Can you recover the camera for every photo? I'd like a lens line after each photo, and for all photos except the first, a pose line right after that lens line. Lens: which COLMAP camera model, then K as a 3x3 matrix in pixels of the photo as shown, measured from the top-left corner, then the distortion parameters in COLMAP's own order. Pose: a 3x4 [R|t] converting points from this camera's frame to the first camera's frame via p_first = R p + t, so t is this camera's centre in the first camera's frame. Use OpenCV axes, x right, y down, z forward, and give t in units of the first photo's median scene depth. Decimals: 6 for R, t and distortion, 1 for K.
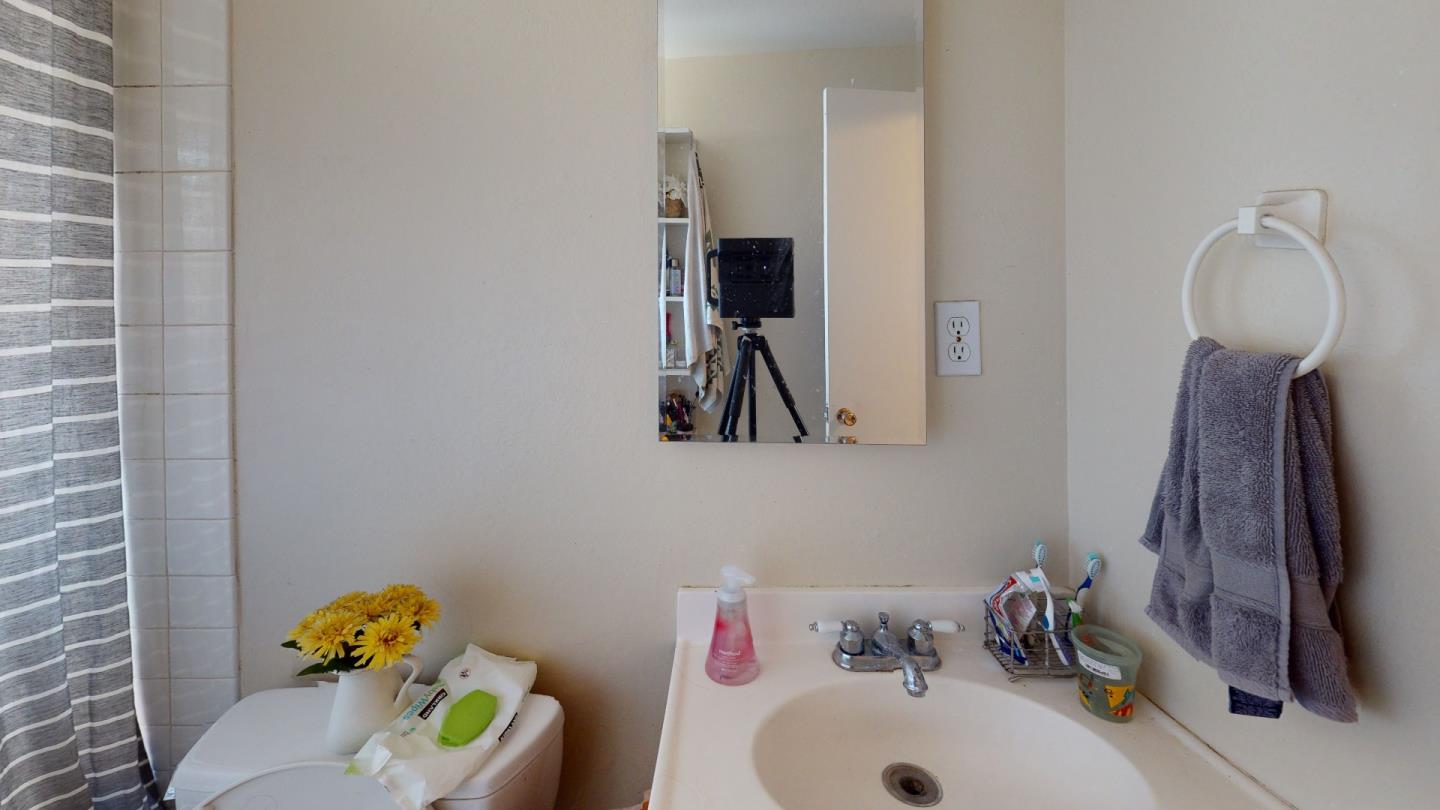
lens RADIAL K [[504.6, 0, 720.6], [0, 504.6, 401.0], [0, 0, 1]] dist [0.000432, -0.000122]
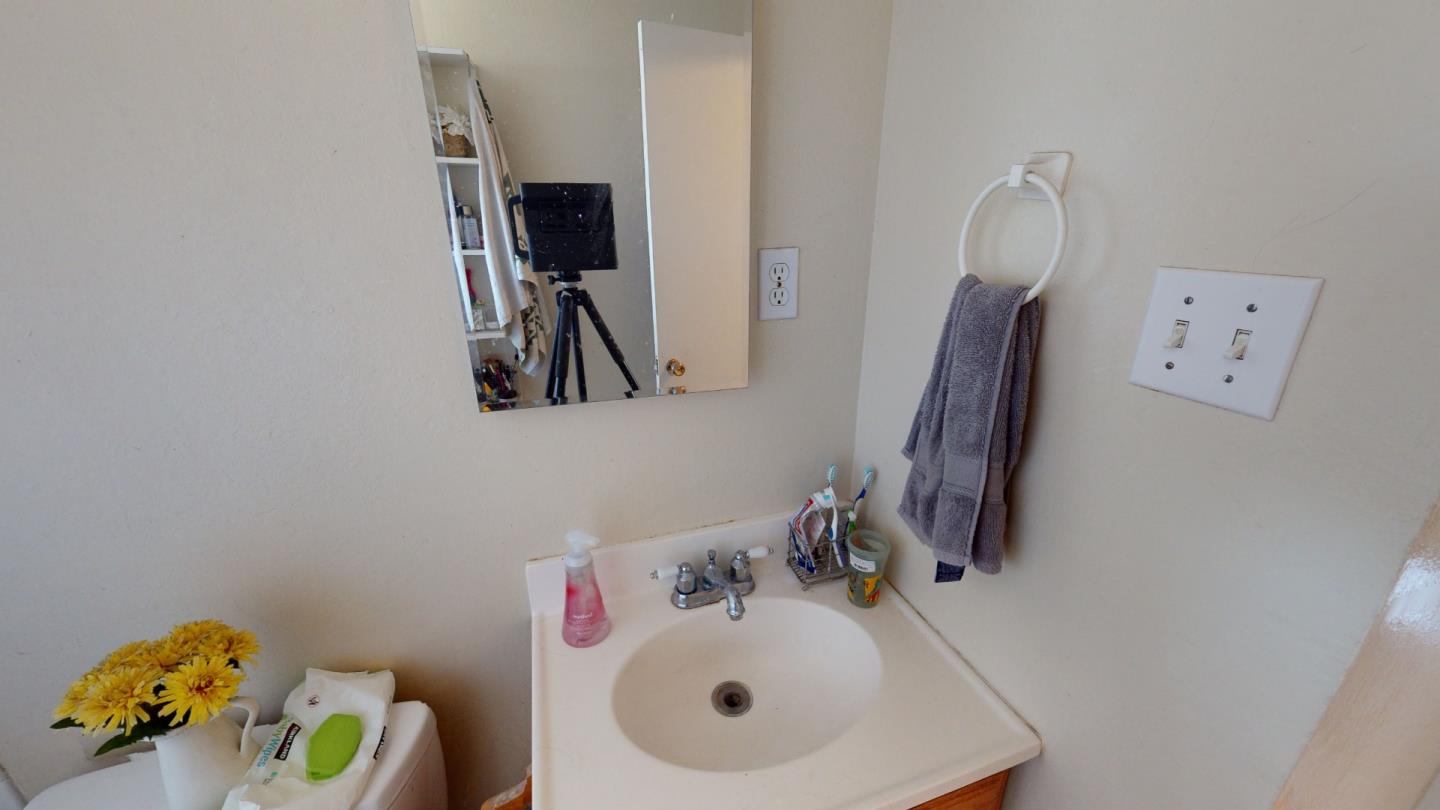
lens RADIAL K [[528.1, 0, 720.4], [0, 528.1, 406.1], [0, 0, 1]] dist [0.000329, -0.000117]
pose [[0.945345, -0.112038, 0.306220, -0.000067], [-0.000299, 0.938818, 0.344413, -0.304256], [-0.326072, -0.325681, 0.887473, 0.000228]]
